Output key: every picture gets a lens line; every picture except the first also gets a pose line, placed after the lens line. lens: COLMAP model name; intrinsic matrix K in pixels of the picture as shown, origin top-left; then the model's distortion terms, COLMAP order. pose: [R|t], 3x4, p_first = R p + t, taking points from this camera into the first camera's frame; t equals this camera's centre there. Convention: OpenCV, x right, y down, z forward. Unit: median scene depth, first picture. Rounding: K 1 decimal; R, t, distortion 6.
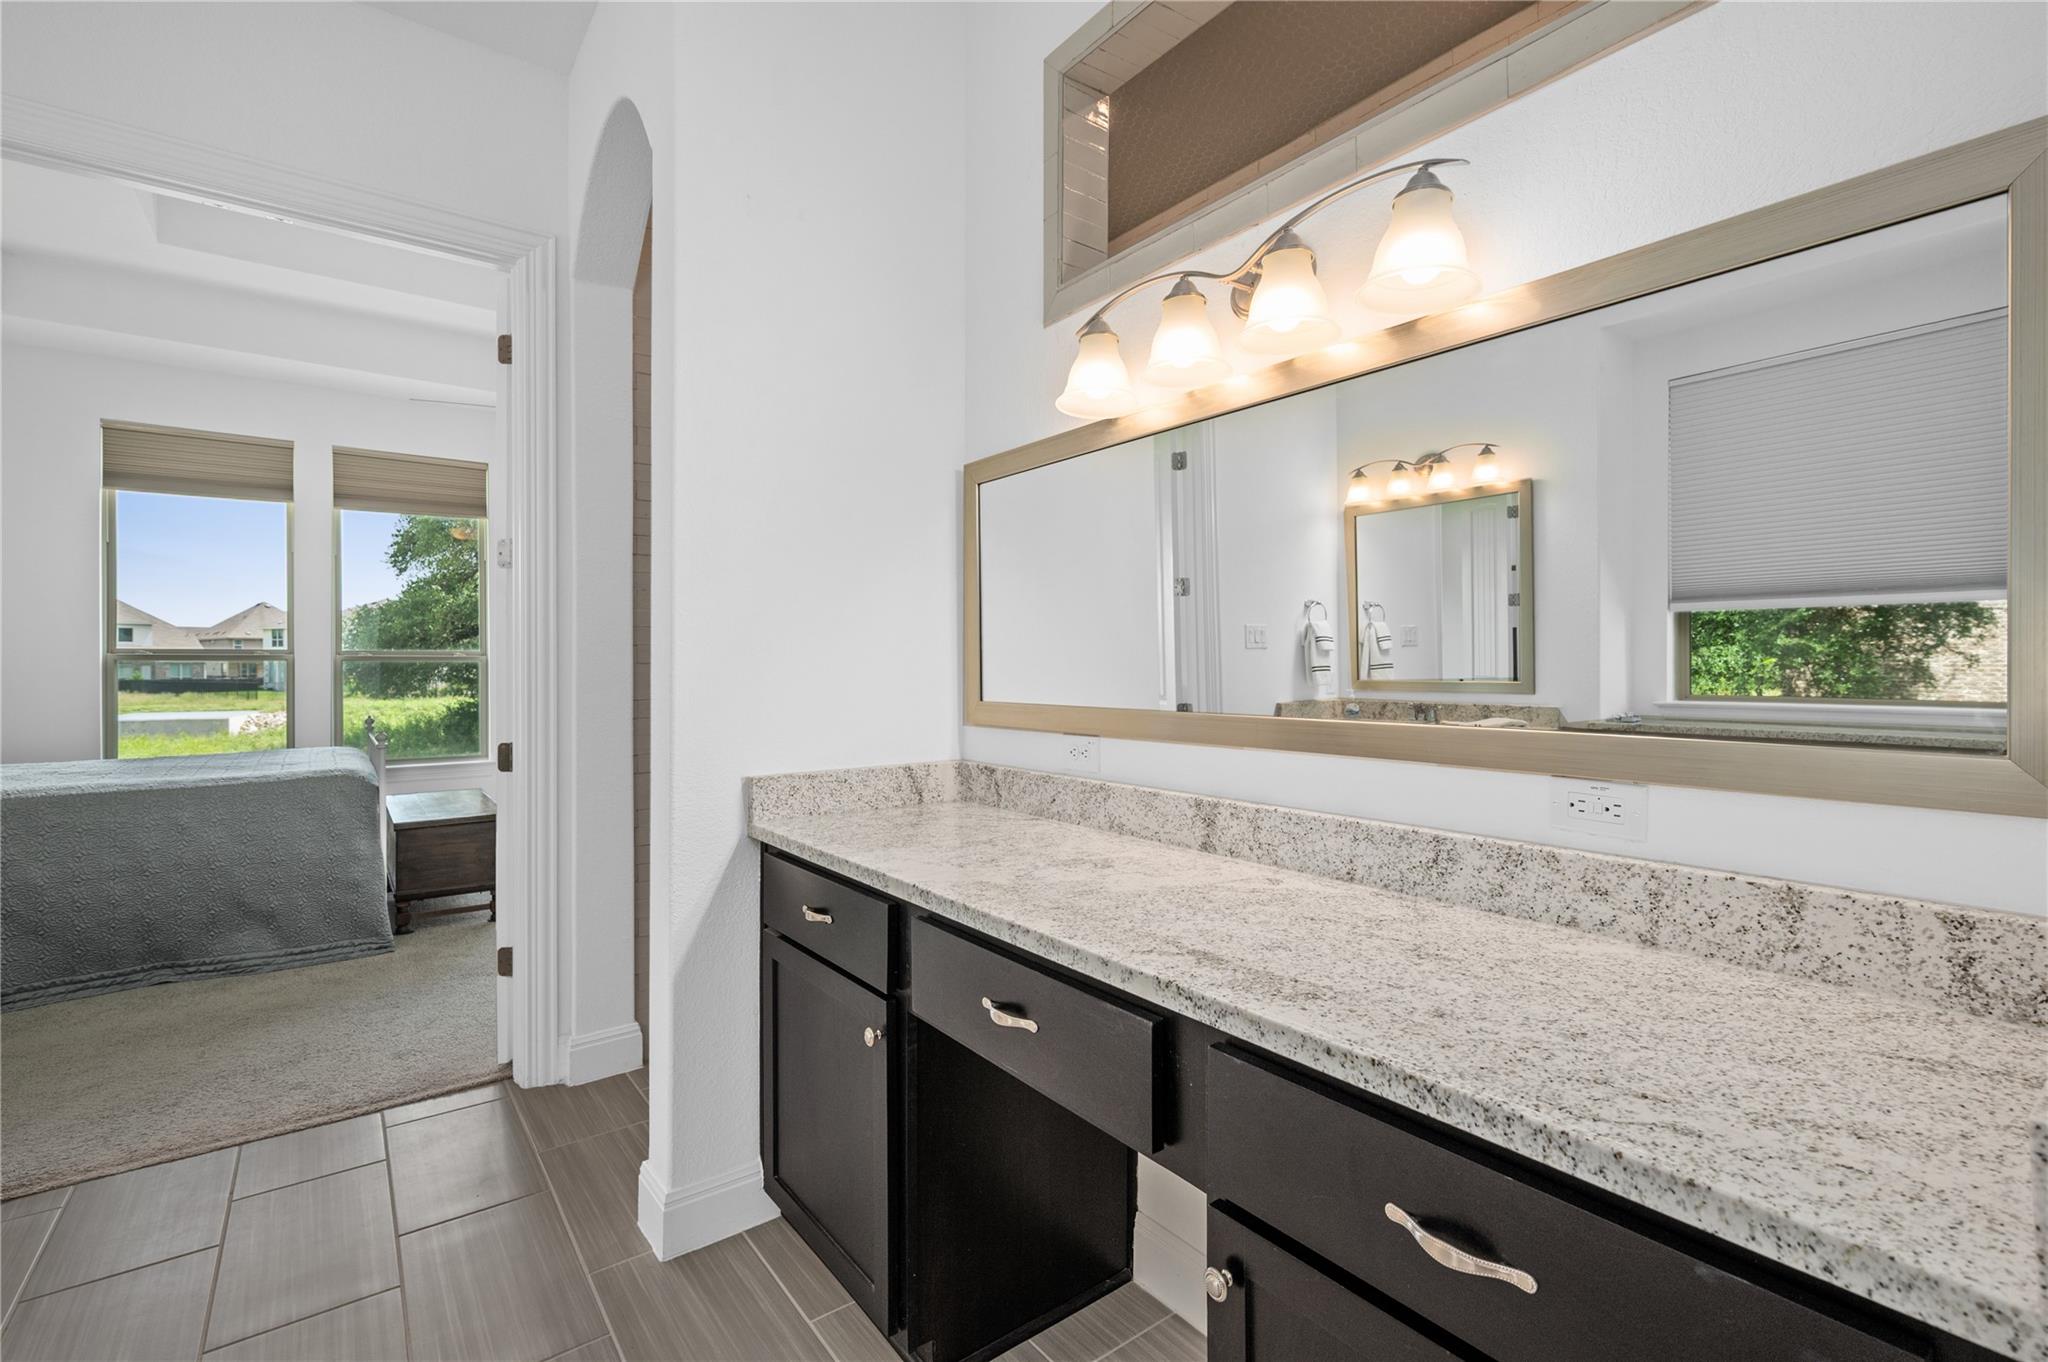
lens RADIAL K [[918.8, 0, 1019.5], [0, 918.8, 674.8], [0, 0, 1]] dist [0.002376, 0.000497]
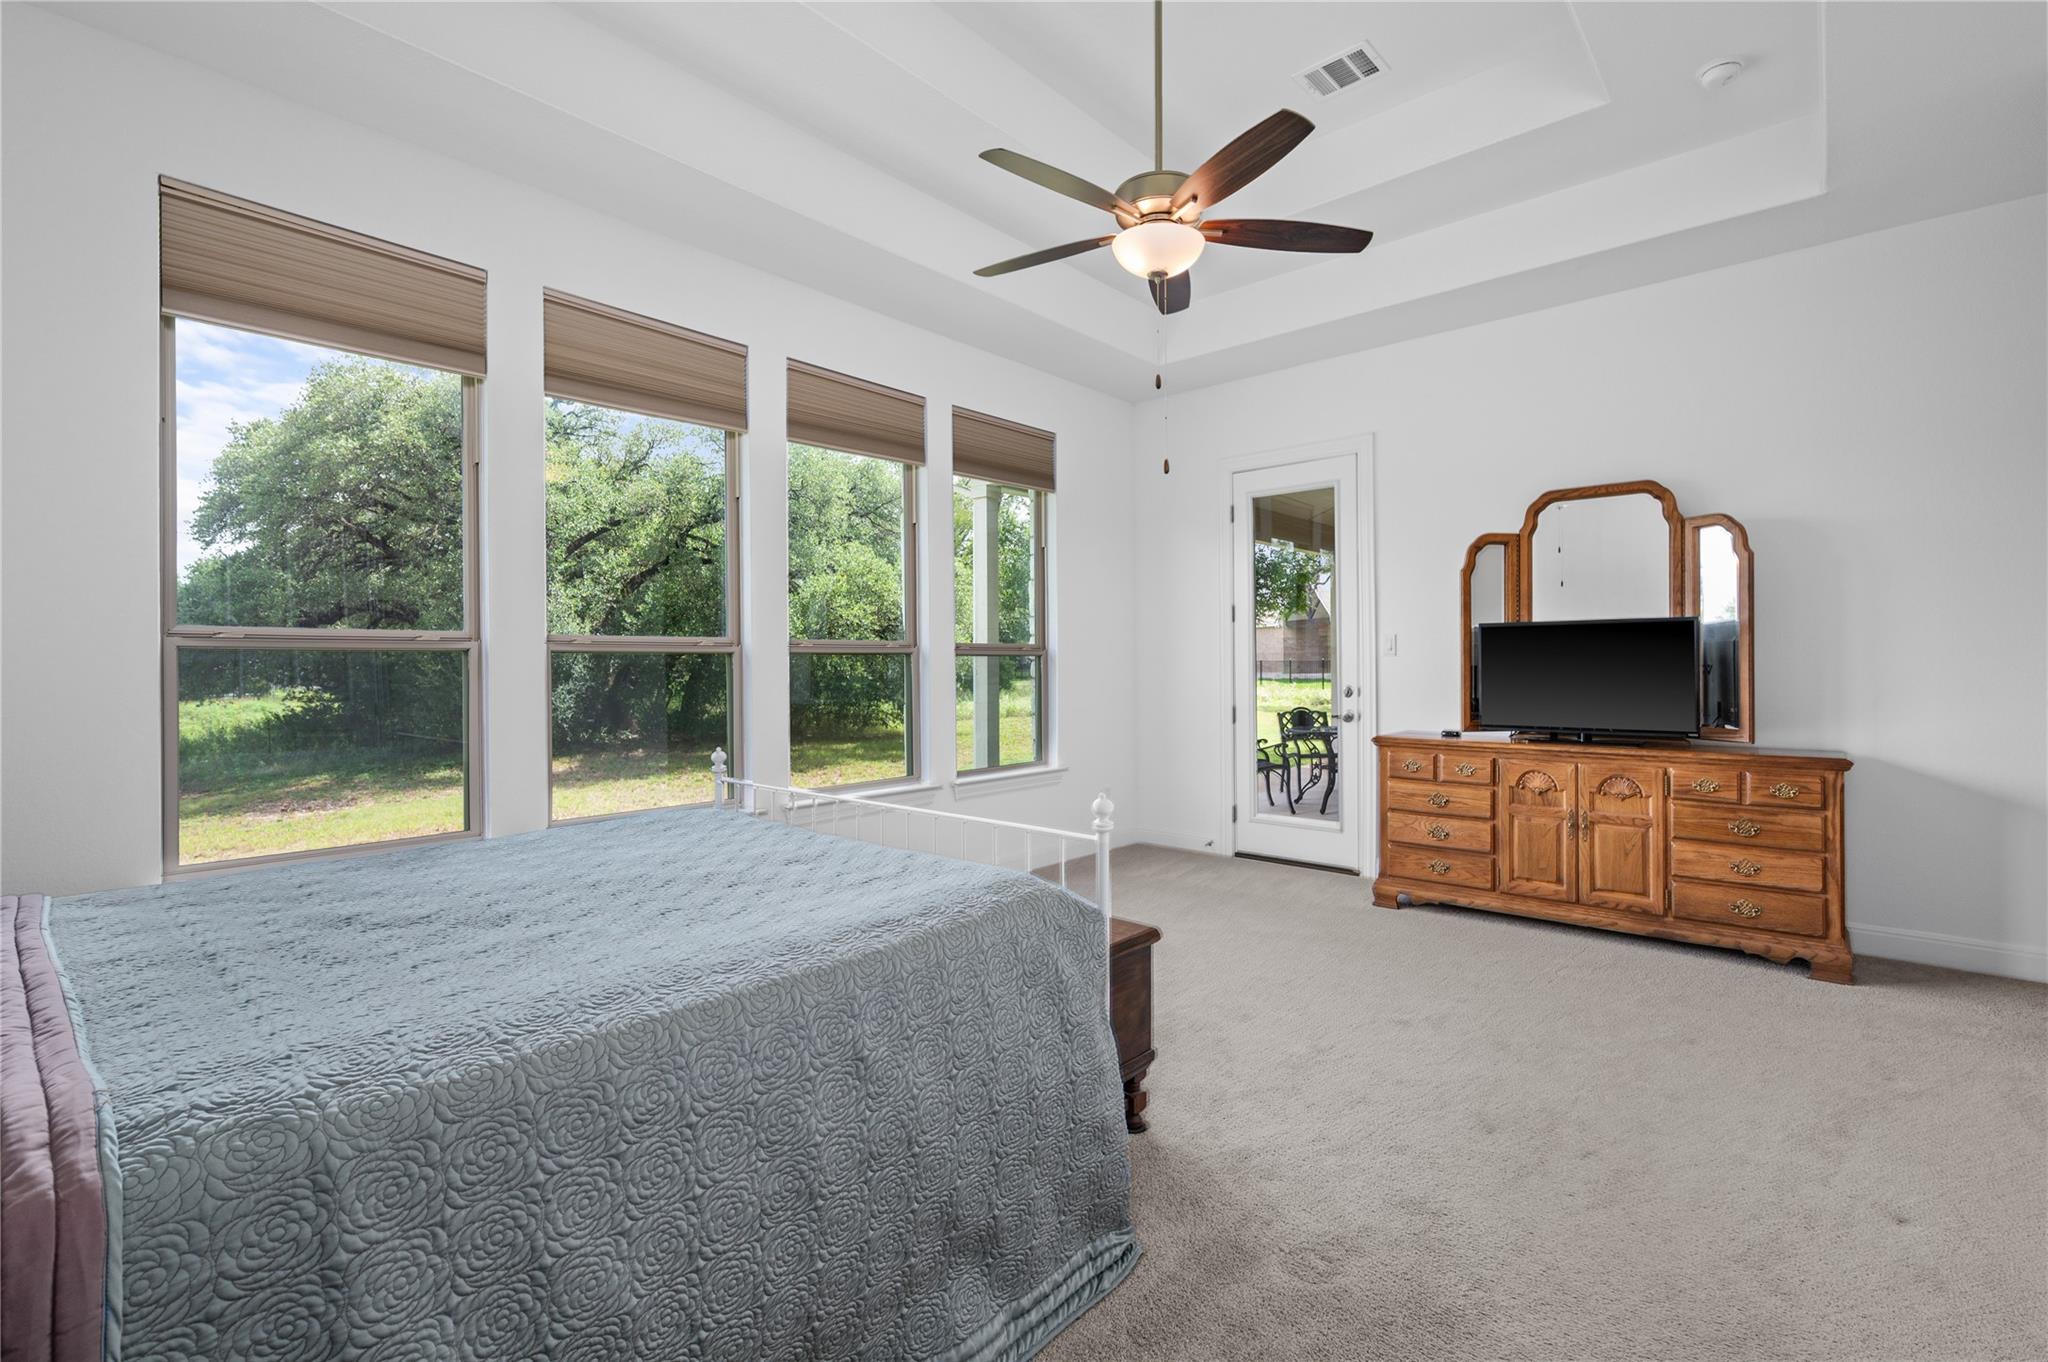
lens RADIAL K [[918.8, 0, 1026.4], [0, 918.8, 671.3], [0, 0, 1]] dist [0.002376, 0.000497]
pose [[0.982624, 0.001084, 0.185603, -0.507318], [-0.000704, 0.999998, -0.002112, -0.002471], [-0.185605, 0.001945, 0.982623, 0.338344]]
